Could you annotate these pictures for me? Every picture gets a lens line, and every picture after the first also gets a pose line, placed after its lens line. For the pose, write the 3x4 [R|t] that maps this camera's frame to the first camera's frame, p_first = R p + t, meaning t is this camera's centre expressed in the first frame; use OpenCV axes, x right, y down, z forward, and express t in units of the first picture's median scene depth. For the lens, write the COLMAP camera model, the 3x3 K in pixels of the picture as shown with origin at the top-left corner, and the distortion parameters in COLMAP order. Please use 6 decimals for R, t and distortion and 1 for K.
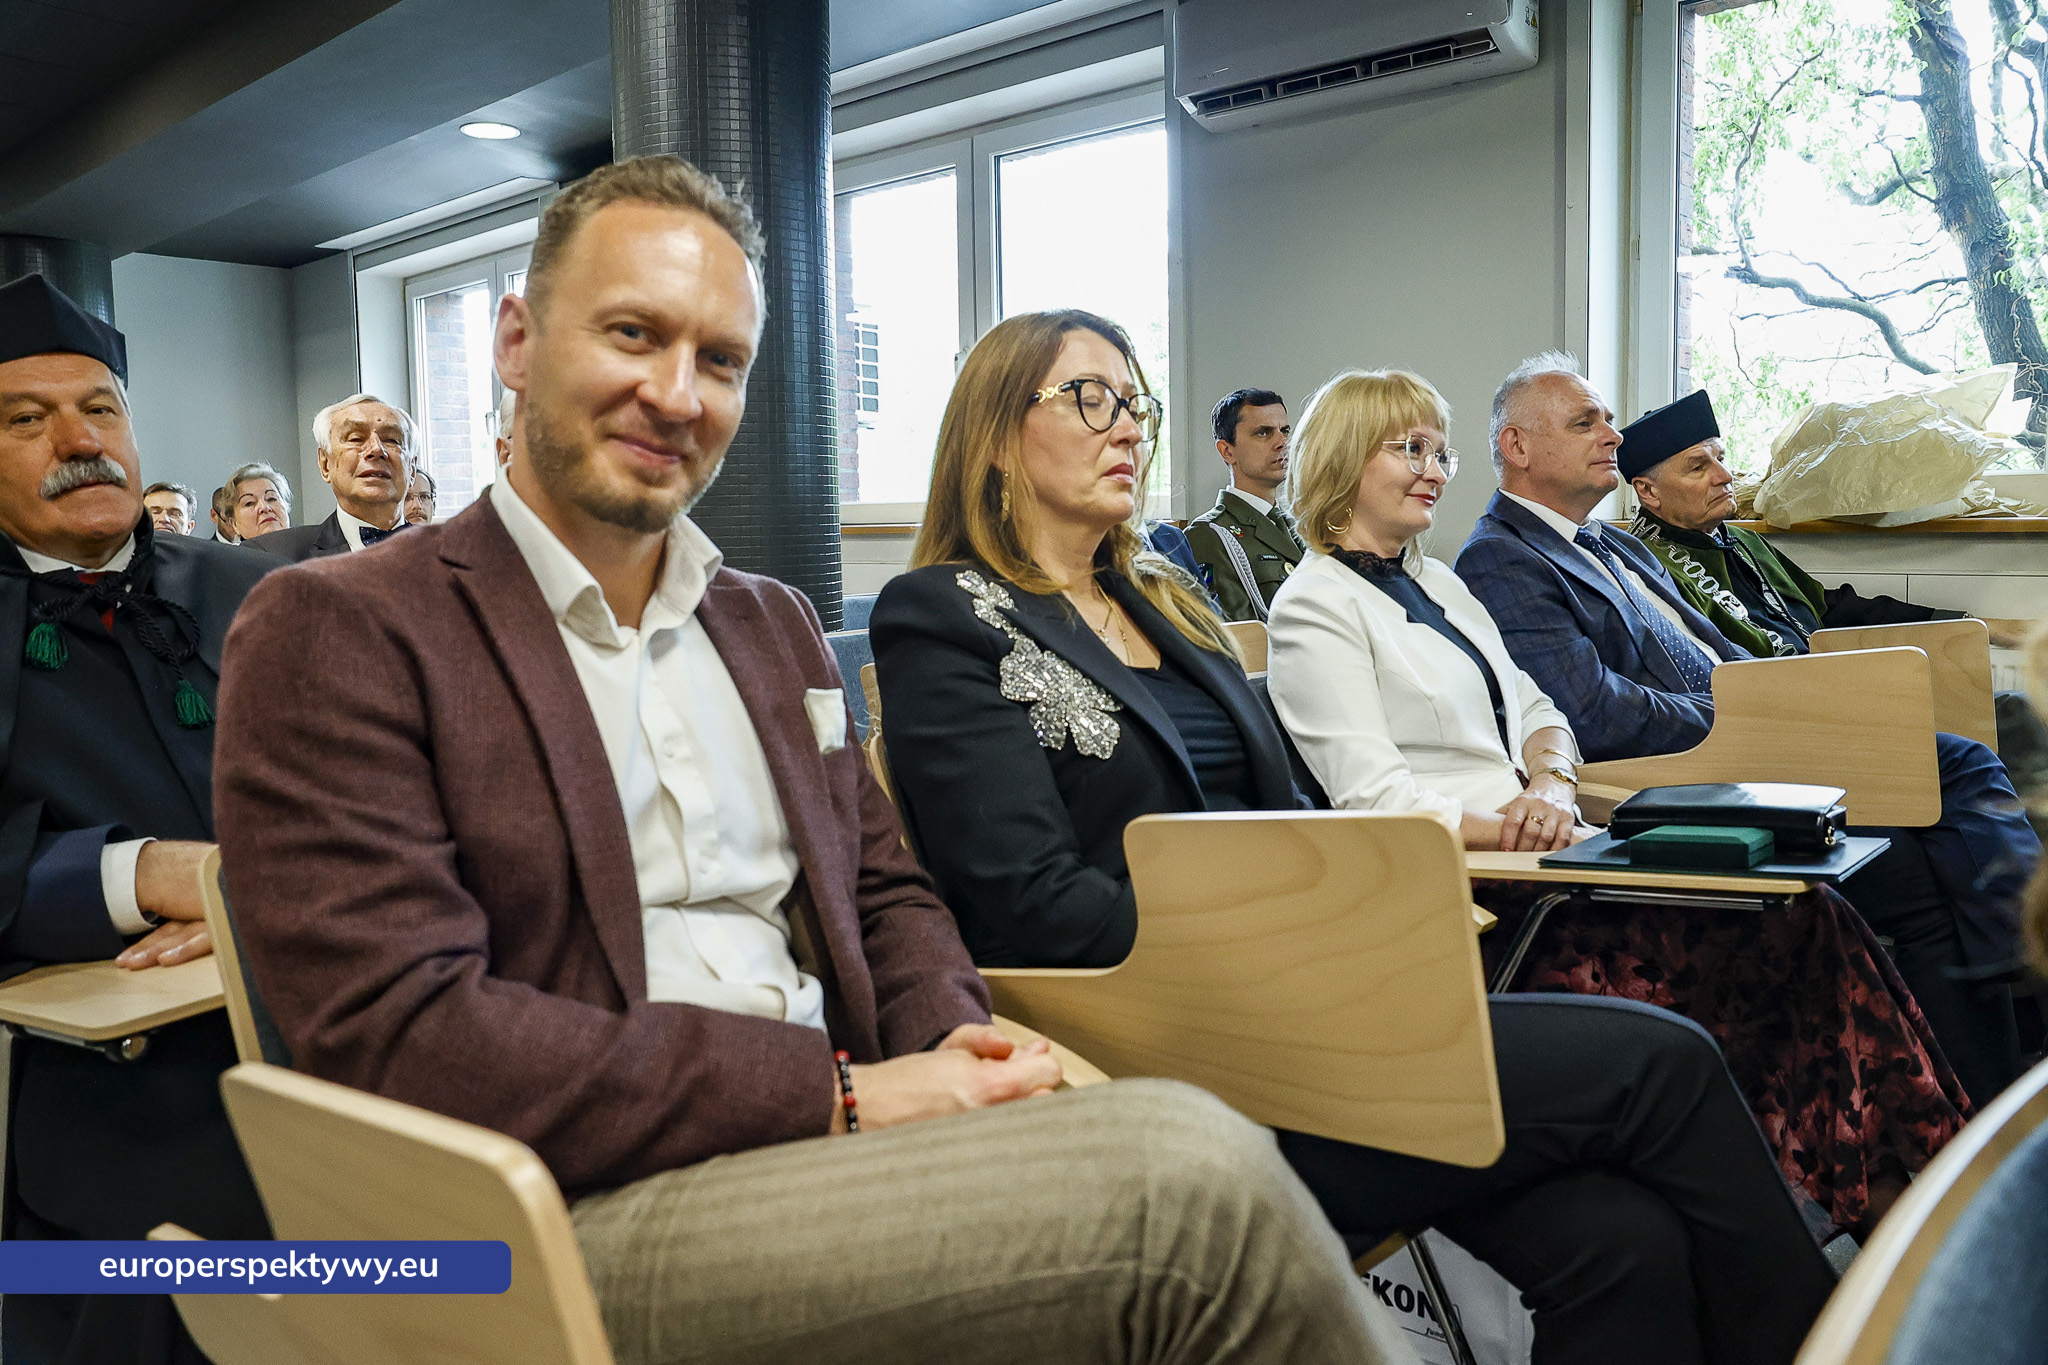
lens RADIAL K [[1452.1, 0, 1025.6], [0, 1452.1, 661.3], [0, 0, 1]] dist [-0.099198, 0.090979]
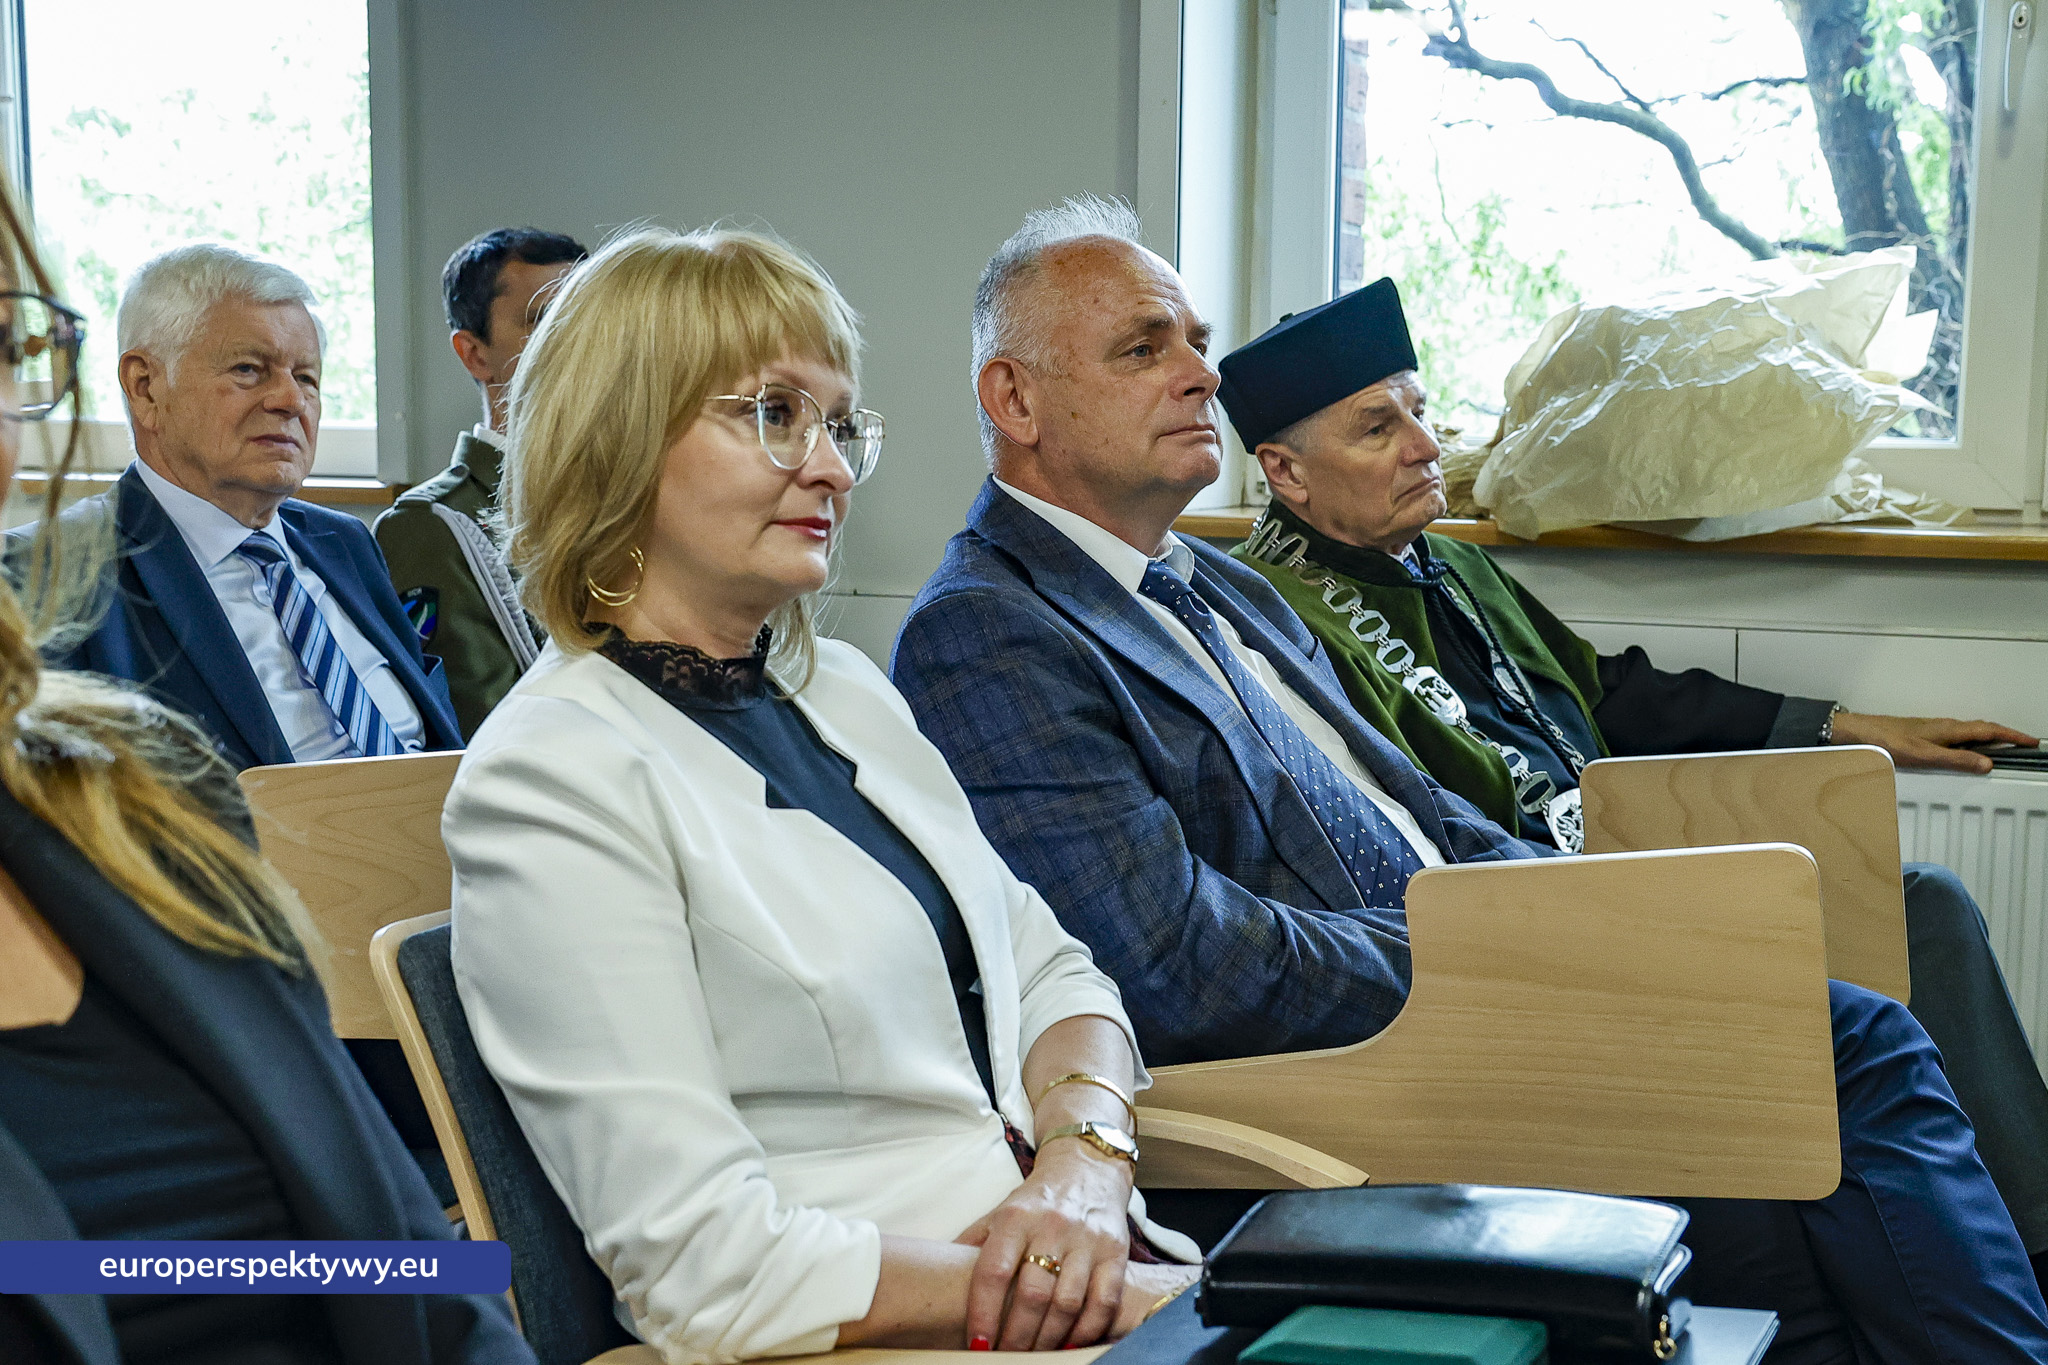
lens RADIAL K [[2553.7, 0, 1024.0], [0, 2553.7, 682.5], [0, 0, 1]] dist [-0.002670, 0.298329]
pose [[0.953397, -0.001895, 0.301714, 0.081244], [0.001347, 0.999997, 0.002025, -0.052746], [-0.301717, -0.001524, 0.953396, 0.180188]]
